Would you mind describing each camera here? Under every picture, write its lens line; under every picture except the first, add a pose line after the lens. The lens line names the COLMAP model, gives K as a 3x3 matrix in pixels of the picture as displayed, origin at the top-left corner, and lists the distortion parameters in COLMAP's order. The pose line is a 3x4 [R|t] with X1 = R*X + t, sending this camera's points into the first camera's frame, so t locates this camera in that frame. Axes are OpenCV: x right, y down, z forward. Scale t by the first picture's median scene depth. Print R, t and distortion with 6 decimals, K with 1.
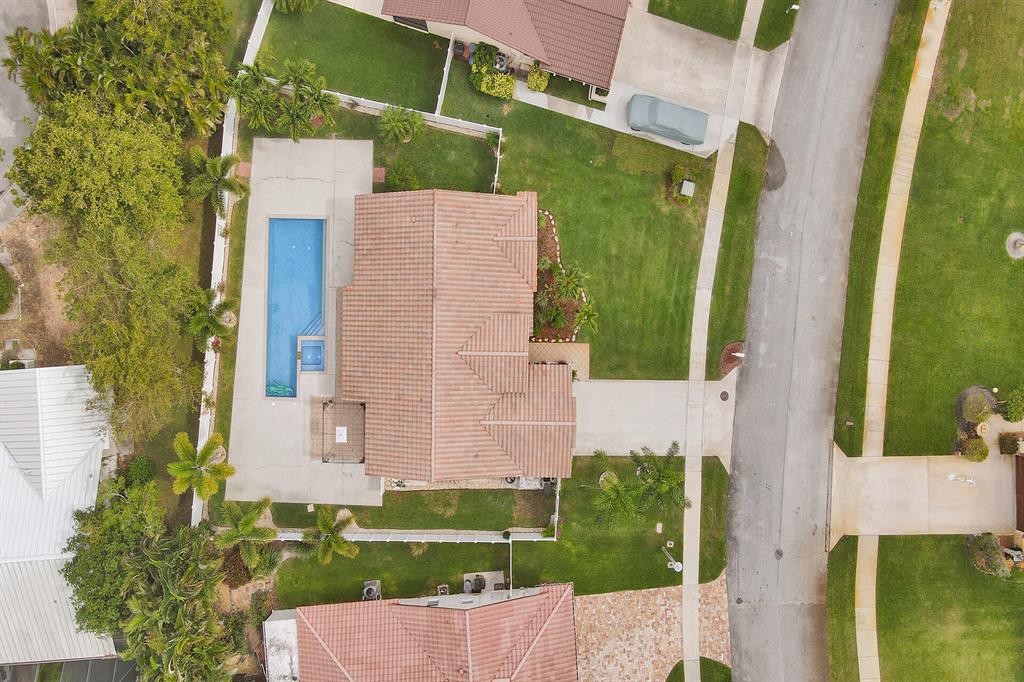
lens RADIAL K [[921.7, 0, 512.0], [0, 921.7, 341.0], [0, 0, 1]] dist [0.035479, 0.003682]
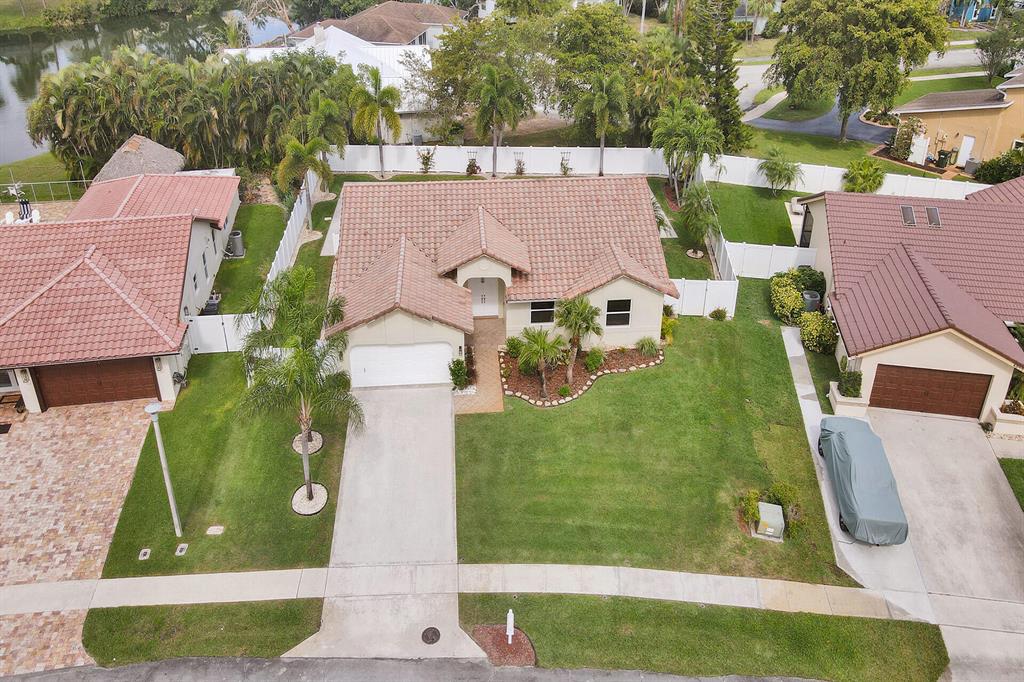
lens RADIAL K [[921.7, 0, 512.0], [0, 921.7, 341.0], [0, 0, 1]] dist [0.035479, 0.003682]
pose [[0.094459, 0.256918, -0.961806, 0.757168], [-0.995459, 0.035806, -0.088200, 0.057707], [0.011778, 0.965770, 0.259133, 0.743209]]
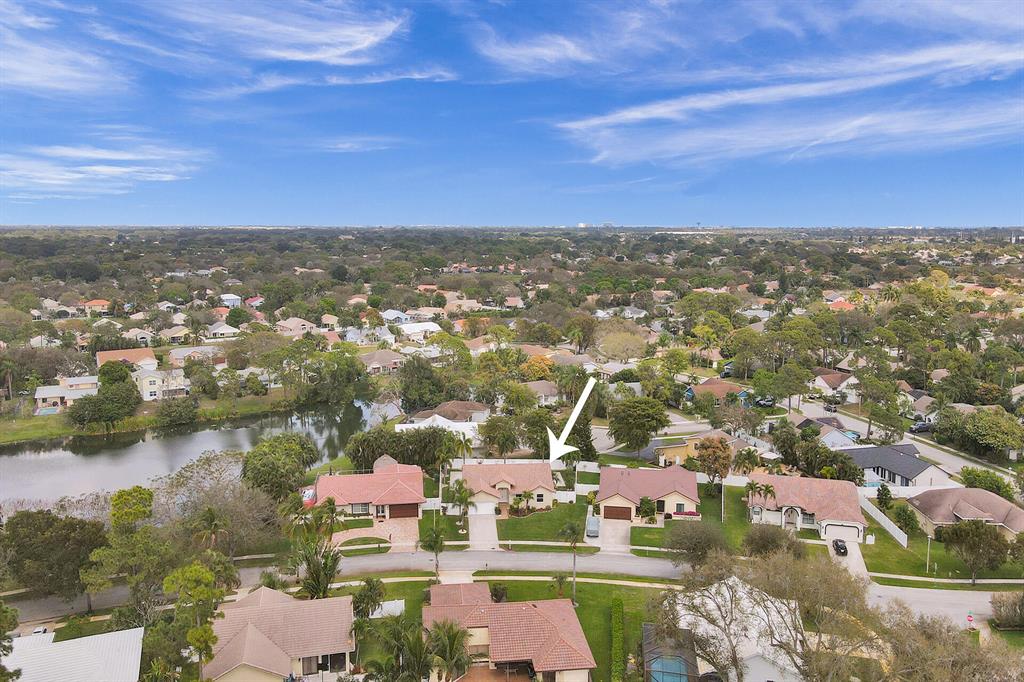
lens RADIAL K [[921.7, 0, 512.0], [0, 921.7, 341.0], [0, 0, 1]] dist [0.035479, 0.003682]
pose [[0.090724, -0.117259, -0.988949, 2.998263], [-0.995769, 0.003886, -0.091810, 0.254218], [0.014609, 0.993094, -0.116410, 0.776164]]
